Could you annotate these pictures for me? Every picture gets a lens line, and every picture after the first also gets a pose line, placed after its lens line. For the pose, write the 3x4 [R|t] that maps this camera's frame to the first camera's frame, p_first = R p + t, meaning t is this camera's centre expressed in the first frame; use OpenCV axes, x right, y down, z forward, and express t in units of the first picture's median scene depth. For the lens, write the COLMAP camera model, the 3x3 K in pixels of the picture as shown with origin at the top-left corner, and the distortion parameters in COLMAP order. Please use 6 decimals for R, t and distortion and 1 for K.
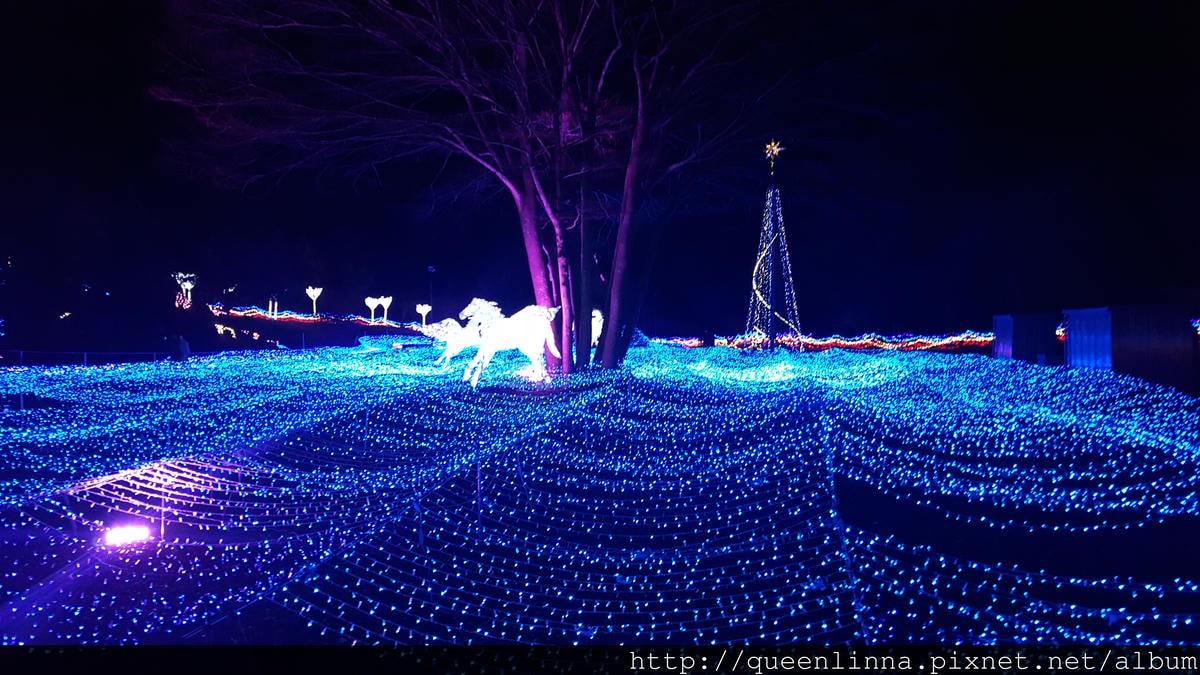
lens RADIAL K [[889.8, 0, 636.2], [0, 889.8, 336.7], [0, 0, 1]] dist [0.177619, -0.303924]
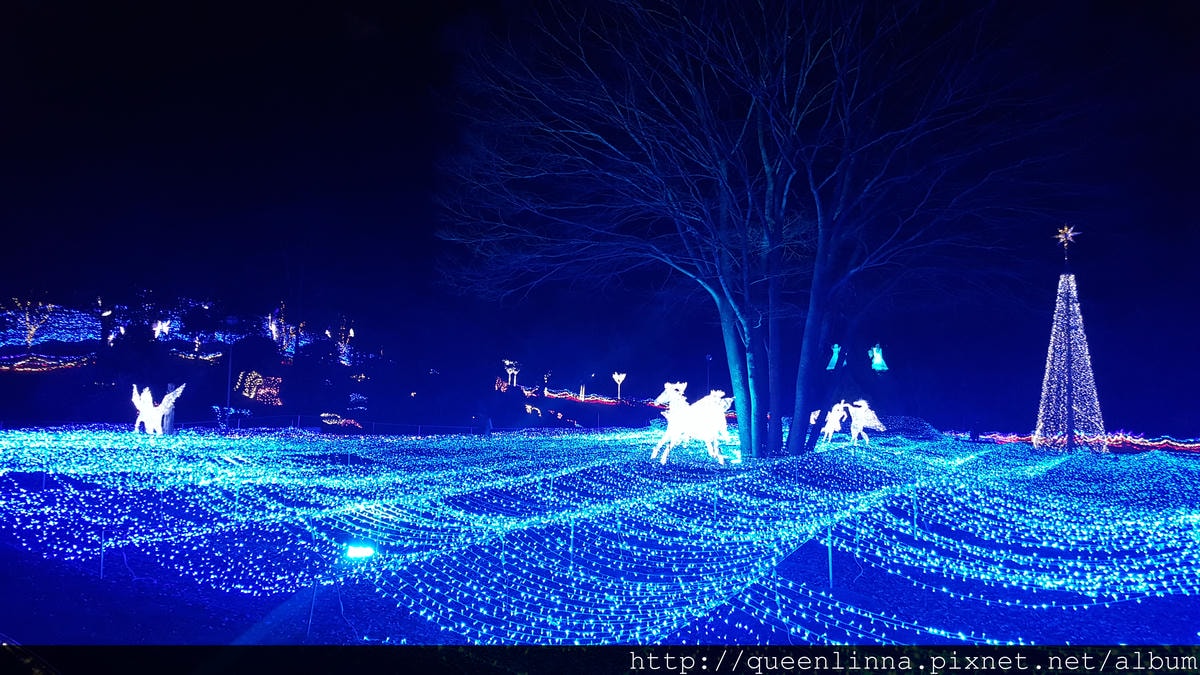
lens RADIAL K [[889.8, 0, 636.2], [0, 889.8, 336.7], [0, 0, 1]] dist [0.177619, -0.303924]
pose [[0.942696, 0.001037, -0.333651, 0.154669], [-0.033314, 0.995291, -0.091031, -0.002068], [0.331986, 0.096930, 0.938291, -0.106226]]
